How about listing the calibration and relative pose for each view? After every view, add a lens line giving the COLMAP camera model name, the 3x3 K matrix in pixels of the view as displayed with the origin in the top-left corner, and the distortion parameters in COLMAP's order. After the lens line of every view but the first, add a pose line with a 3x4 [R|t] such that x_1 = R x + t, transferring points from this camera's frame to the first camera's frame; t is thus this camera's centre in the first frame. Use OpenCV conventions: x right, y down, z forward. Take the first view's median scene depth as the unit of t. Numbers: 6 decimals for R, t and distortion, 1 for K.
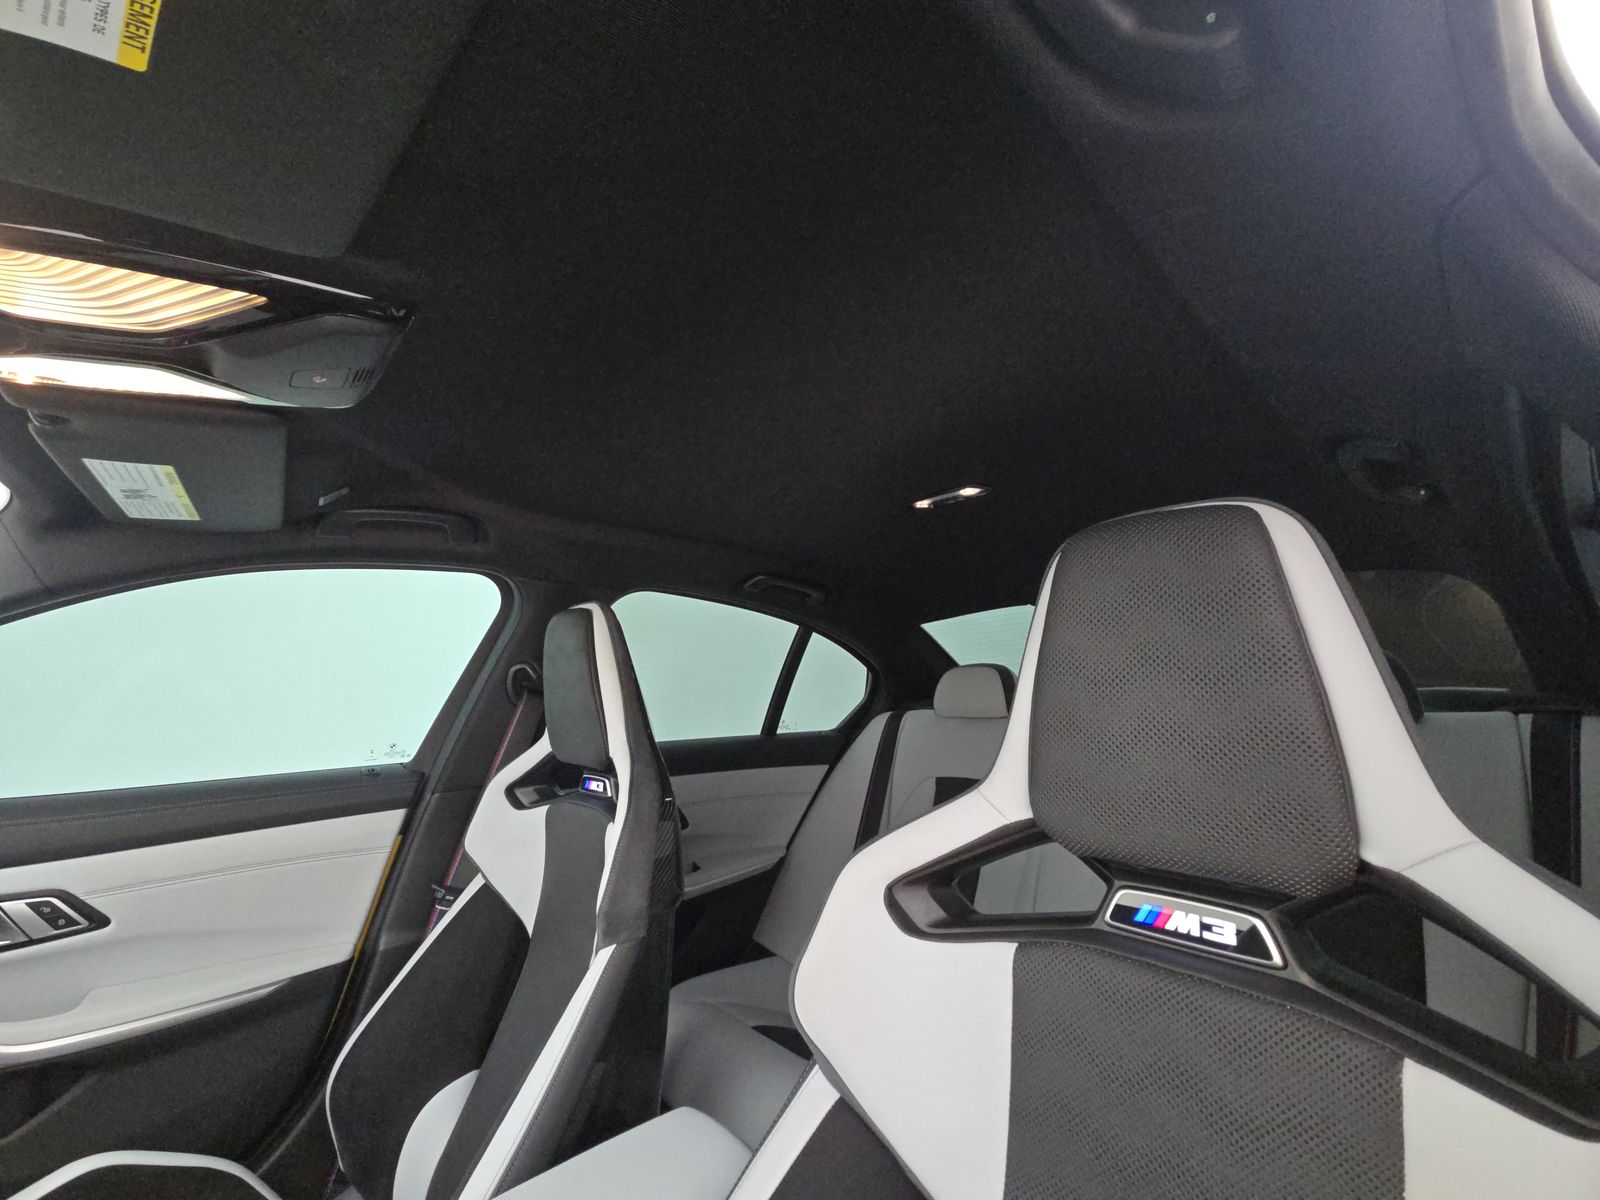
lens RADIAL K [[645.4, 0, 801.9], [0, 645.4, 597.5], [0, 0, 1]] dist [0.001844, -0.001892]
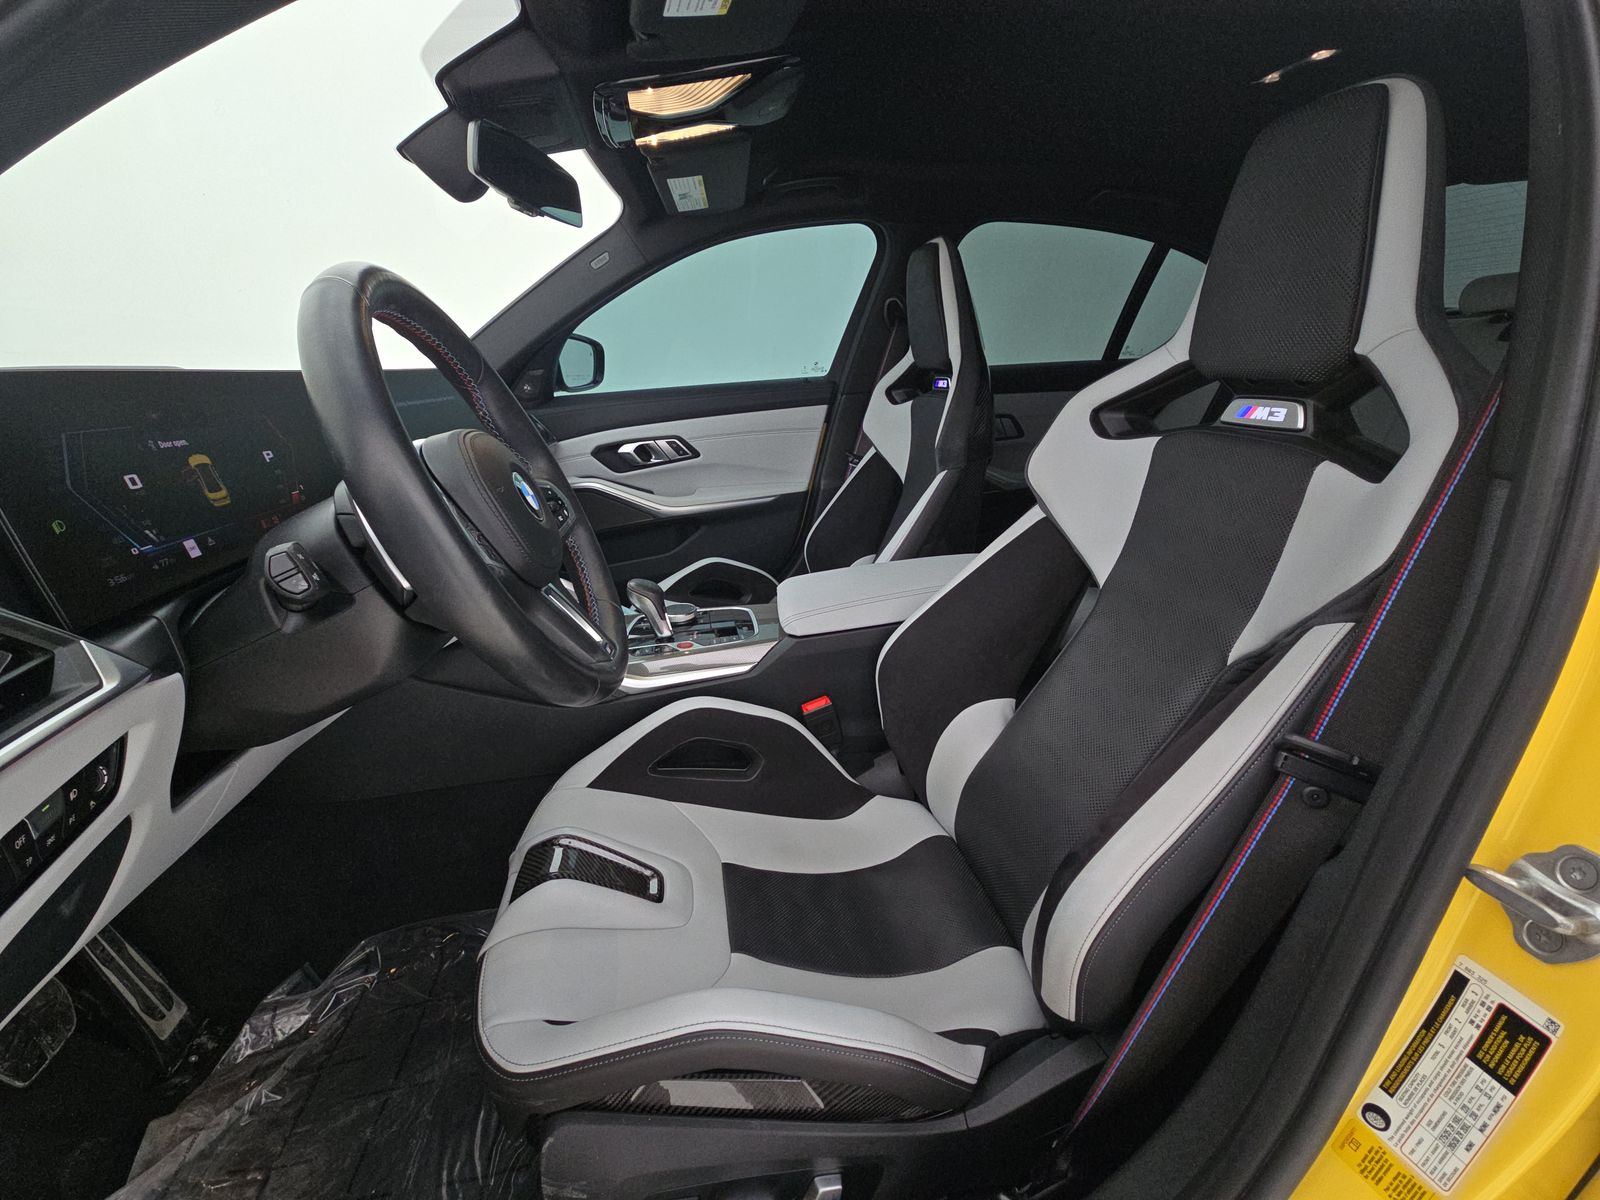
lens RADIAL K [[645.4, 0, 802.1], [0, 645.4, 597.6], [0, 0, 1]] dist [0.001844, -0.001892]
pose [[0.847294, 0.163788, -0.505239, 0.204853], [0.103834, 0.881826, 0.460001, 0.020083], [0.520876, -0.442217, 0.730159, -0.388754]]
